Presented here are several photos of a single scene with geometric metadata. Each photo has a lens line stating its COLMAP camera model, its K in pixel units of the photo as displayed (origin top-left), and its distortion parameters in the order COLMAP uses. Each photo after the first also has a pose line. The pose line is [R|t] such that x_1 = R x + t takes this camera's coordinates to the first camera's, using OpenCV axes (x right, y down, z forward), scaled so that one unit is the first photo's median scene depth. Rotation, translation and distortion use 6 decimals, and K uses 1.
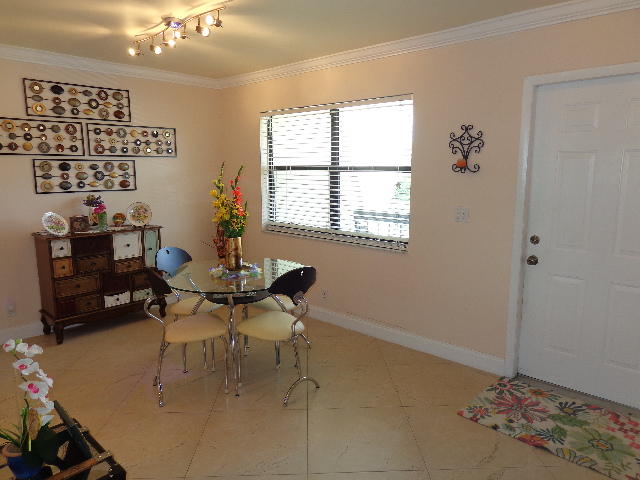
lens RADIAL K [[446.2, 0, 322.9], [0, 446.2, 238.6], [0, 0, 1]] dist [-0.008424, 0.021083]
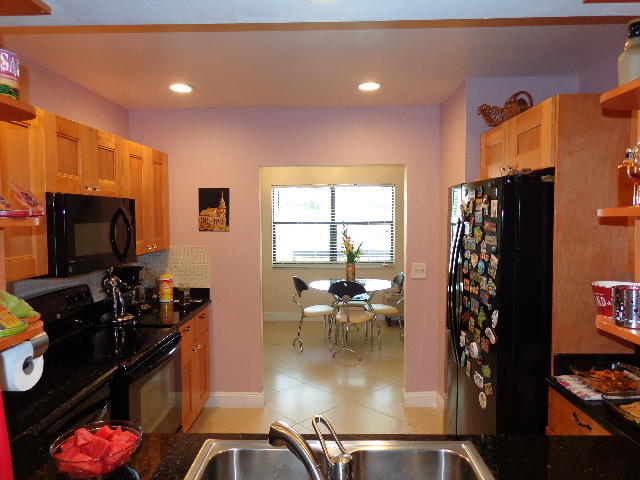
lens RADIAL K [[446.2, 0, 322.9], [0, 446.2, 238.6], [0, 0, 1]] dist [-0.008424, 0.021083]
pose [[0.752854, -0.038245, 0.657075, -1.110058], [0.113483, 0.990902, -0.072351, 0.013752], [-0.648330, 0.129037, 0.750345, -0.201387]]
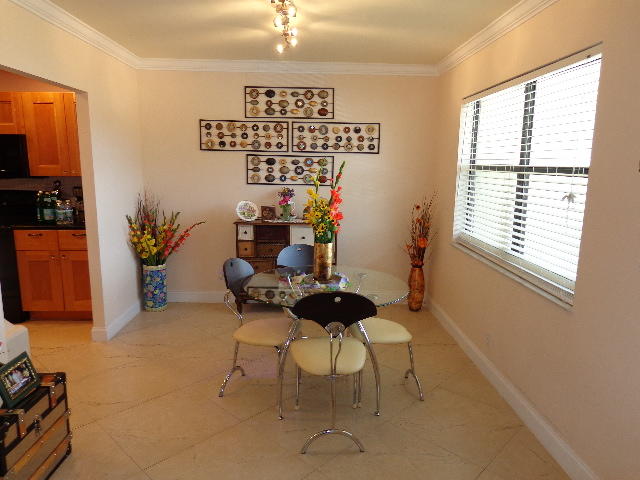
lens RADIAL K [[446.2, 0, 322.9], [0, 446.2, 238.6], [0, 0, 1]] dist [-0.008424, 0.021083]
pose [[0.702597, 0.133176, -0.699015, 0.319362], [-0.133580, 0.989551, 0.054265, -0.045750], [0.698938, 0.055248, 0.713045, 0.290267]]
